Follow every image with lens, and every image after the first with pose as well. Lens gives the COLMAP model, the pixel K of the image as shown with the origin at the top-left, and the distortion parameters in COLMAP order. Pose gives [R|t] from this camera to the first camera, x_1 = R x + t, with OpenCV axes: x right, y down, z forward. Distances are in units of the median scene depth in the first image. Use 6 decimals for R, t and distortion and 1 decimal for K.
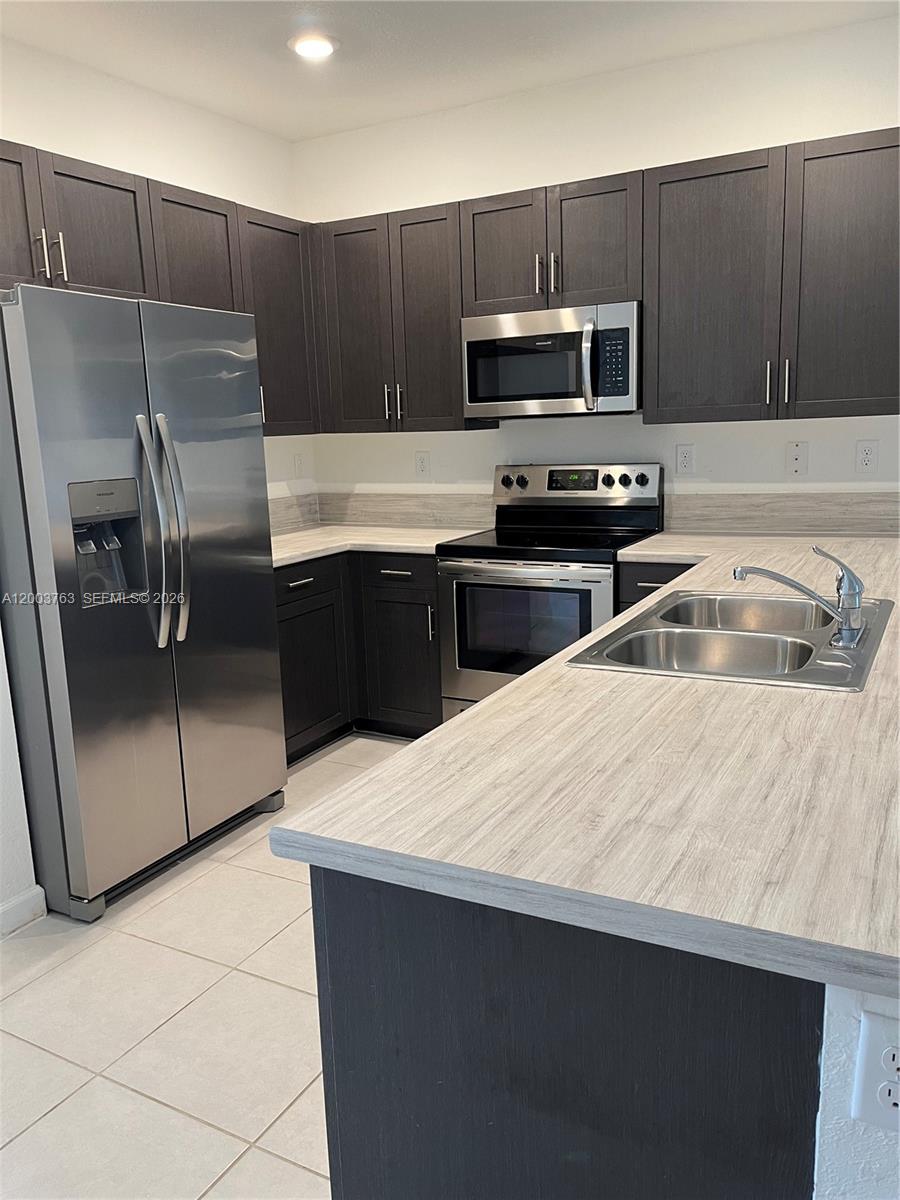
lens RADIAL K [[932.4, 0, 450.0], [0, 932.4, 600.0], [0, 0, 1]] dist [0.053177, -0.000073]
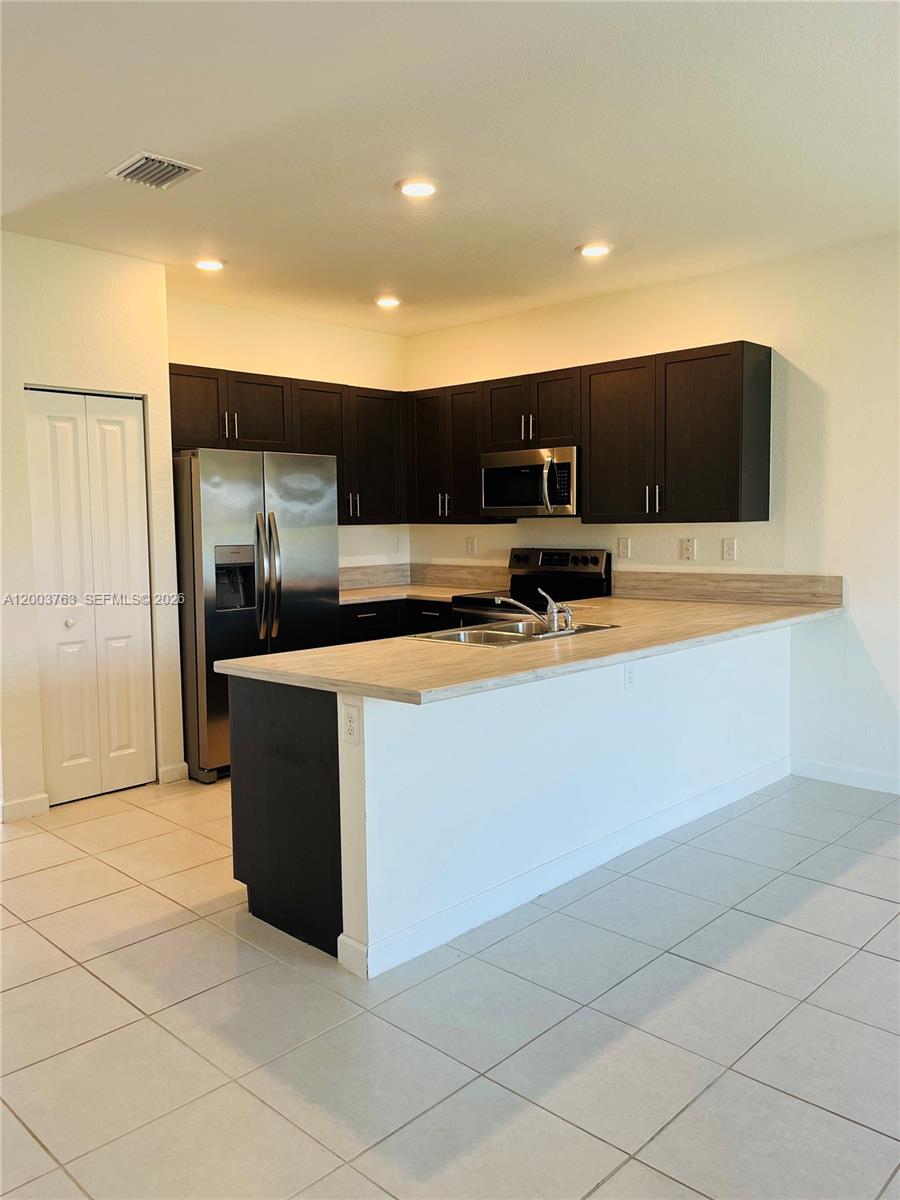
lens RADIAL K [[907.3, 0, 450.0], [0, 907.3, 600.0], [0, 0, 1]] dist [0.094869, 0.000661]
pose [[0.963783, 0.049481, -0.262056, 0.379173], [-0.073225, 0.993969, -0.081626, 0.070725], [0.256437, 0.097859, 0.961594, -0.454758]]
